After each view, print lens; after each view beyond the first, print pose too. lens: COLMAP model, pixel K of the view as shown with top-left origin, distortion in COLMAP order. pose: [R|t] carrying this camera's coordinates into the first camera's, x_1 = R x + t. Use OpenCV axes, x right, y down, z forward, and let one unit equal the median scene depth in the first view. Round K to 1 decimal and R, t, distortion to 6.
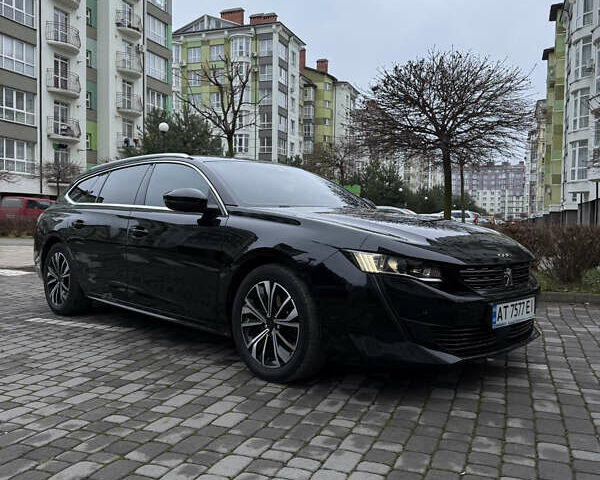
lens RADIAL K [[571.7, 0, 298.9], [0, 571.7, 226.6], [0, 0, 1]] dist [0.133645, -0.245586]
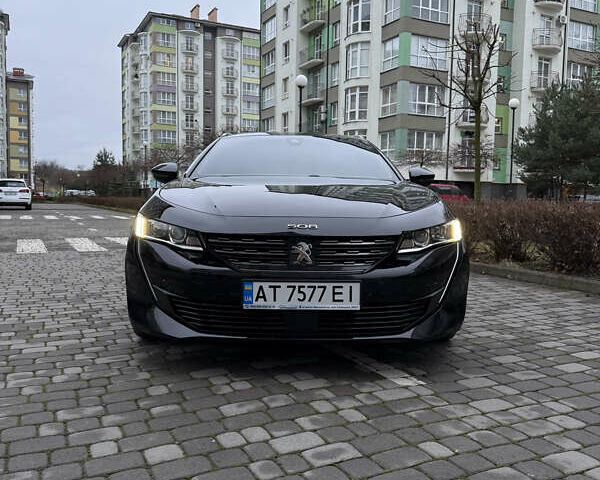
lens RADIAL K [[571.7, 0, 298.9], [0, 571.7, 226.6], [0, 0, 1]] dist [0.133645, -0.245586]
pose [[0.722791, 0.031943, -0.690328, 0.094628], [-0.015987, 0.999437, 0.029507, 0.002662], [0.690882, -0.010291, 0.722895, 0.042867]]
